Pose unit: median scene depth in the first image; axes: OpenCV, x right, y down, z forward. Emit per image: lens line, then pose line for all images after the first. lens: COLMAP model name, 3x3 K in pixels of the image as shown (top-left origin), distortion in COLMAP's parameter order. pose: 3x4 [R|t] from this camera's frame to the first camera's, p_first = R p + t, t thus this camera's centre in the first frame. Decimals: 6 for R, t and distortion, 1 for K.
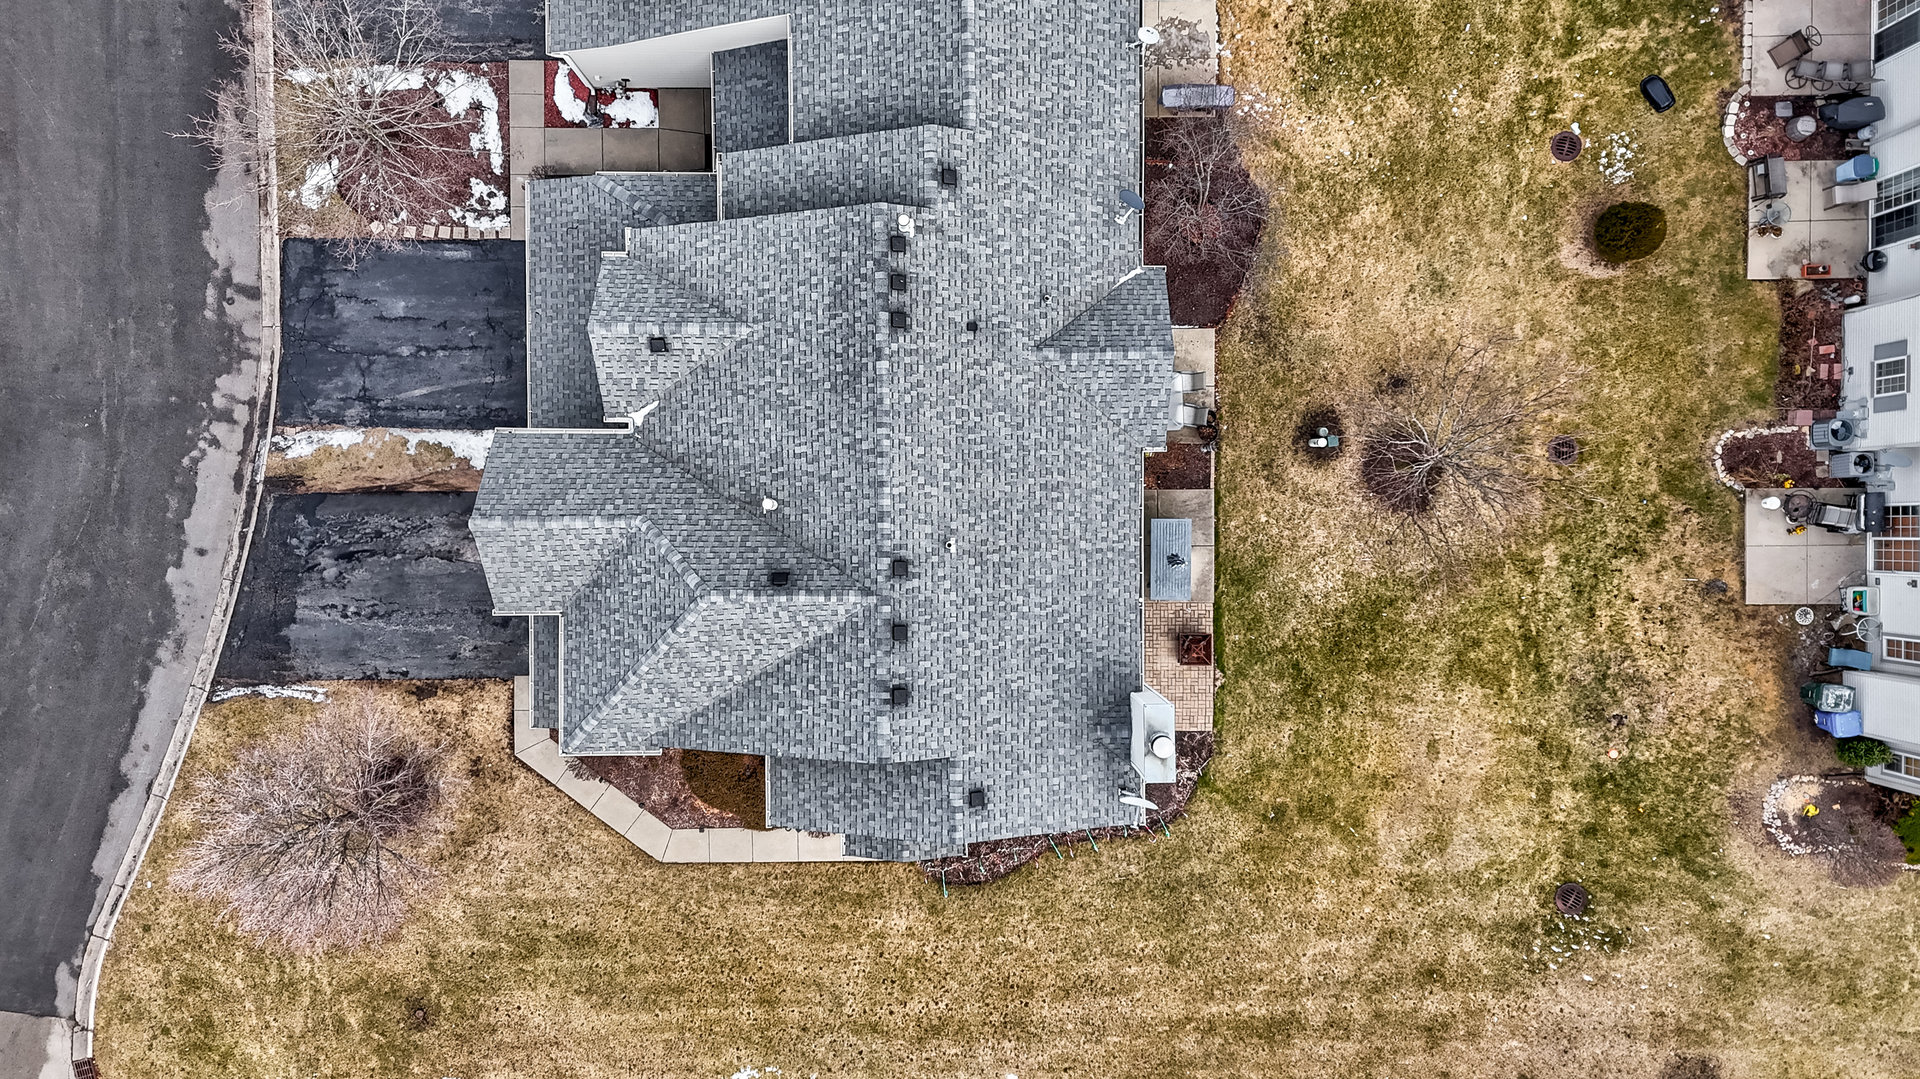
lens RADIAL K [[1408.5, 0, 958.2], [0, 1408.5, 540.5], [0, 0, 1]] dist [0.061796, -0.007460]
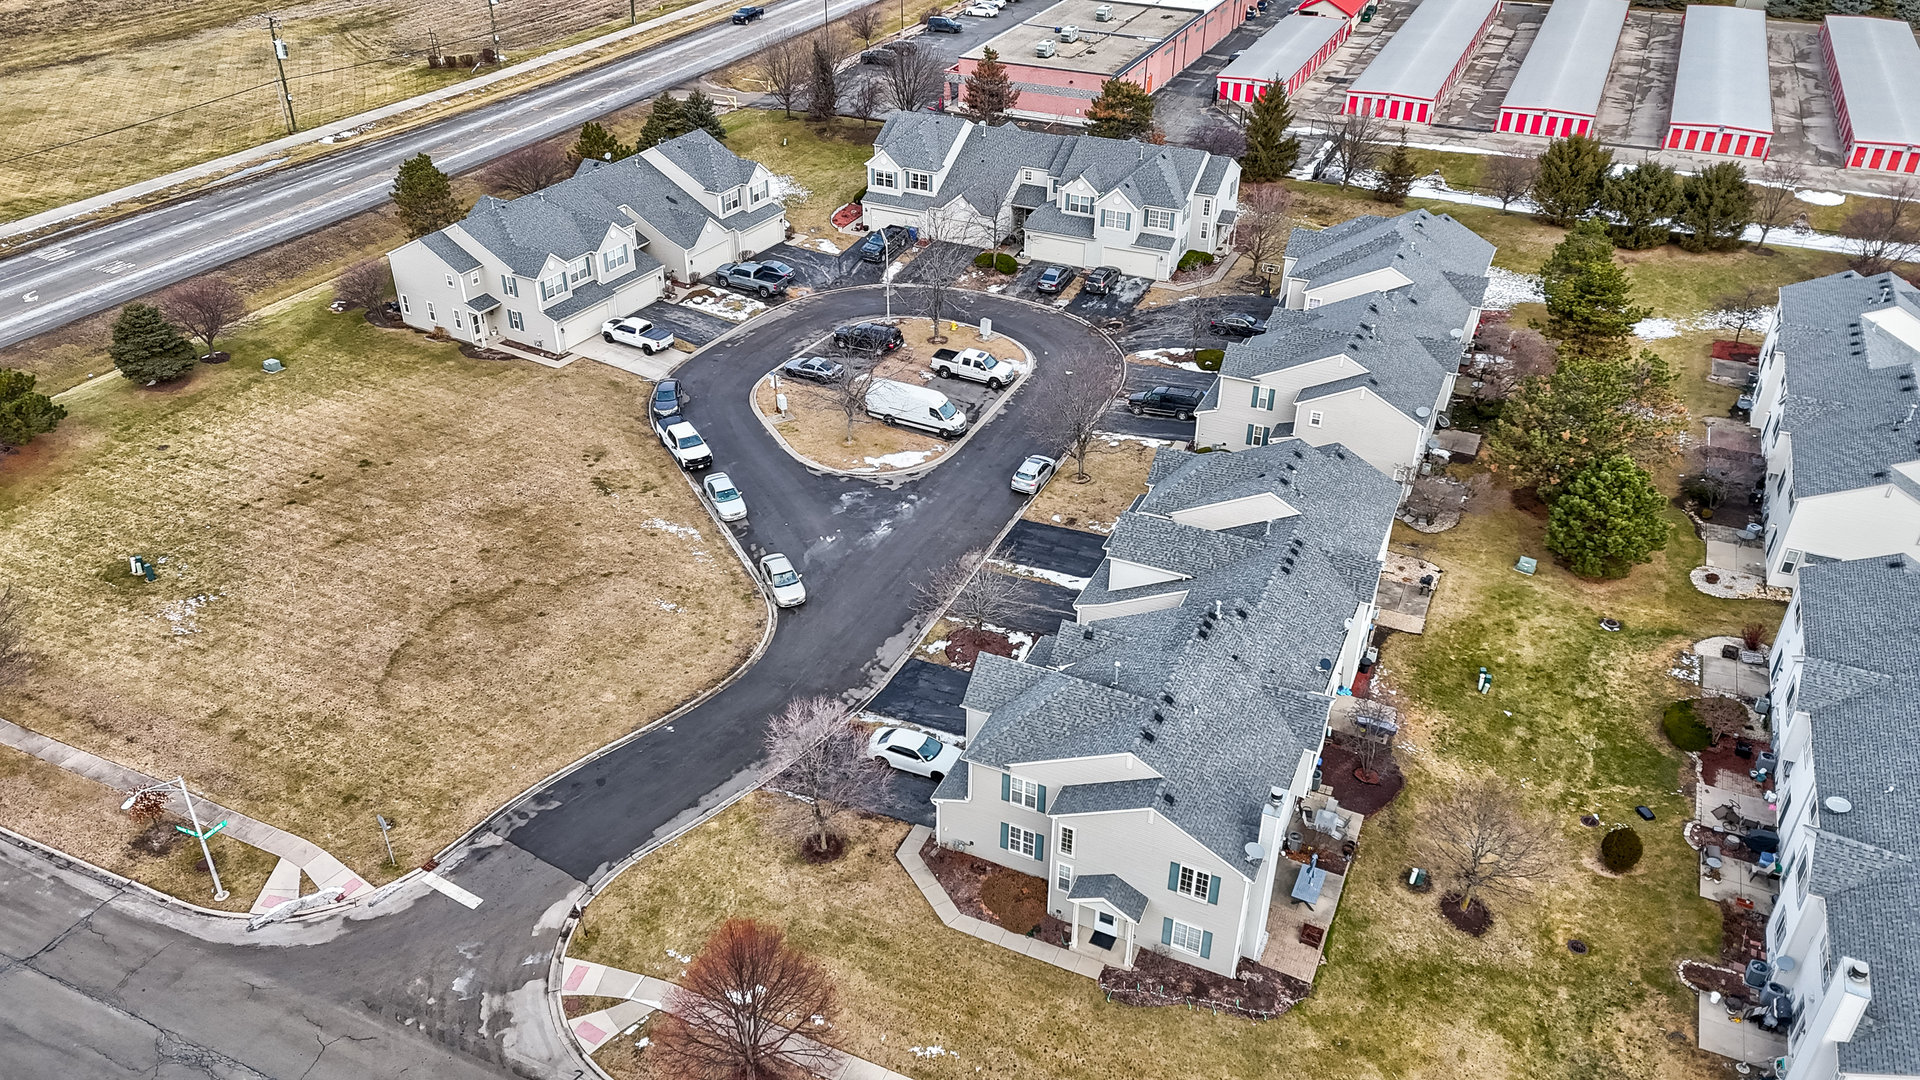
lens RADIAL K [[1408.5, 0, 960.8], [0, 1408.5, 537.2], [0, 0, 1]] dist [0.061796, -0.007460]
pose [[0.909022, 0.215116, -0.356938, 0.279154], [-0.416742, 0.474186, -0.775547, 1.243975], [0.002423, 0.853740, 0.520693, -0.204055]]
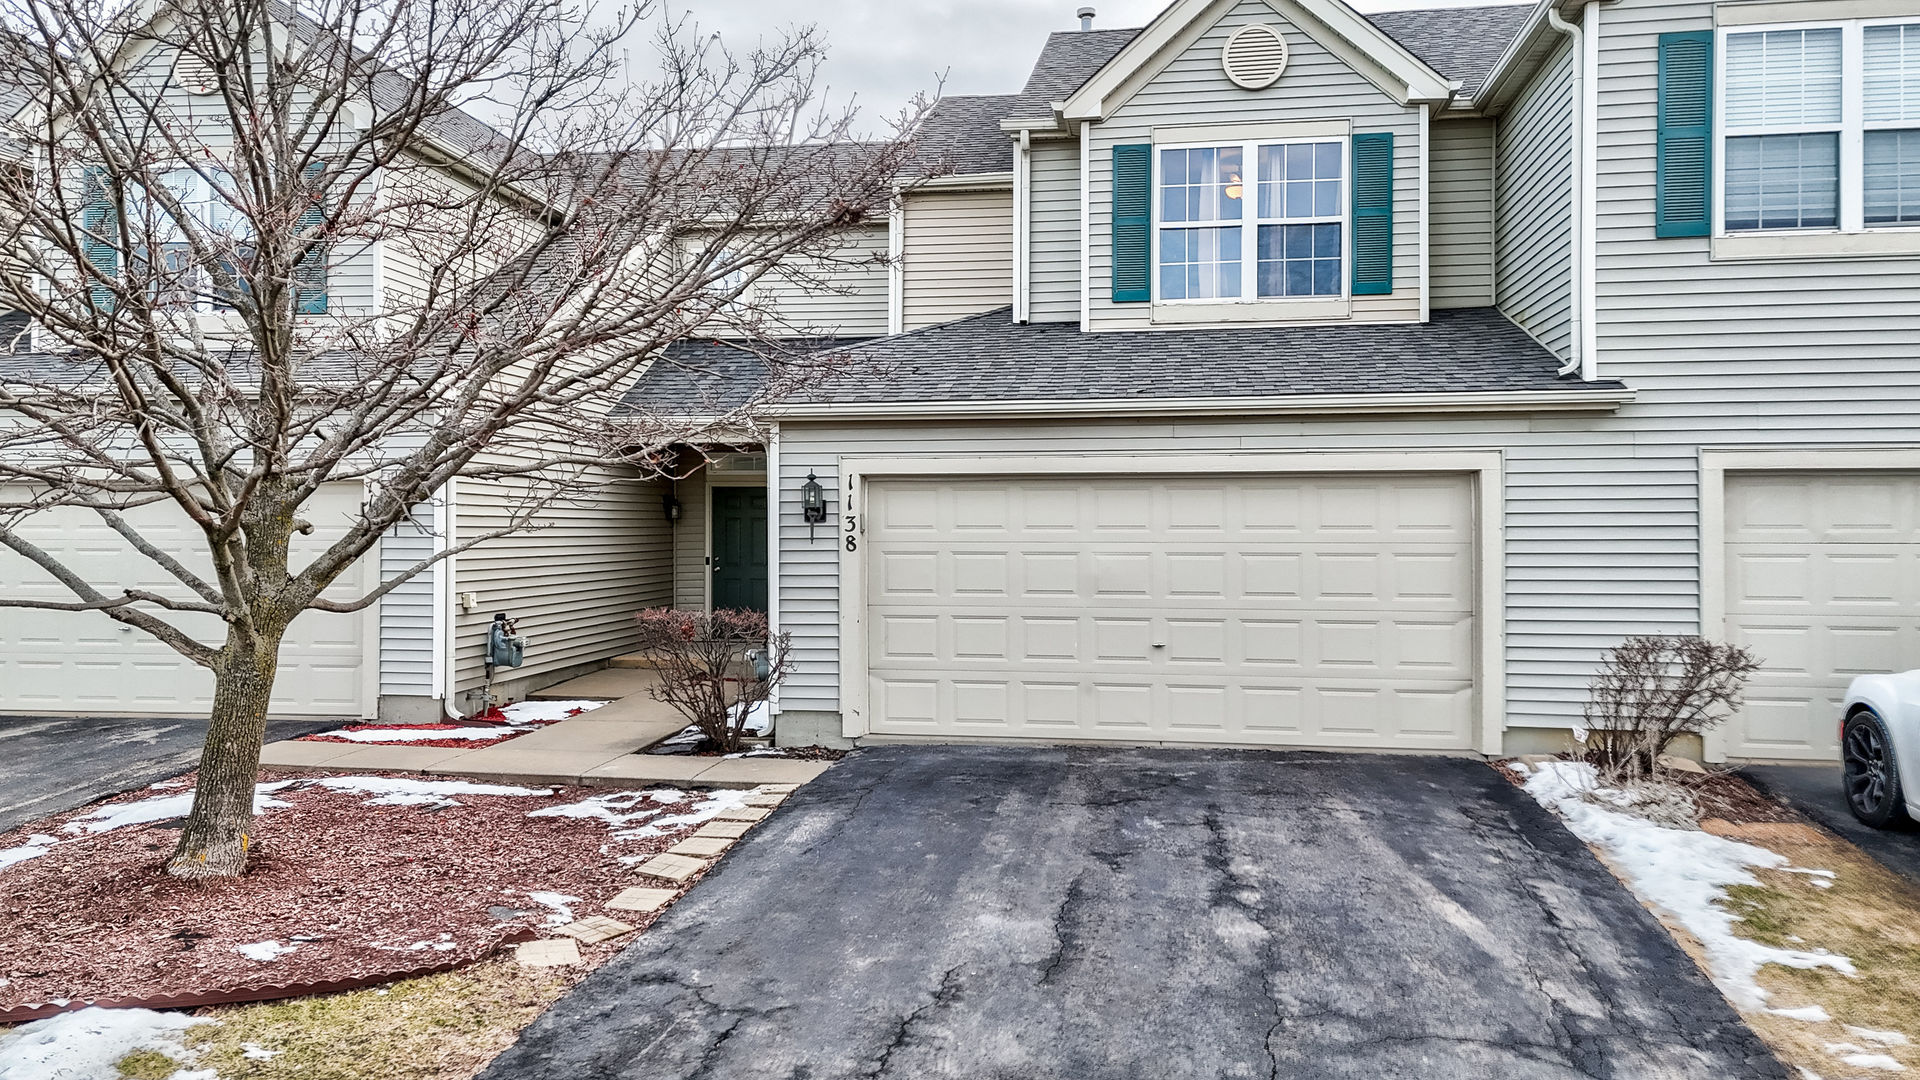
lens RADIAL K [[1408.5, 0, 947.3], [0, 1408.5, 536.5], [0, 0, 1]] dist [0.061796, -0.007460]
pose [[0.154733, -0.026937, 0.987589, -0.571379], [0.987895, -0.006871, -0.154969, -0.140887], [0.010960, 0.999614, 0.025548, 0.936969]]
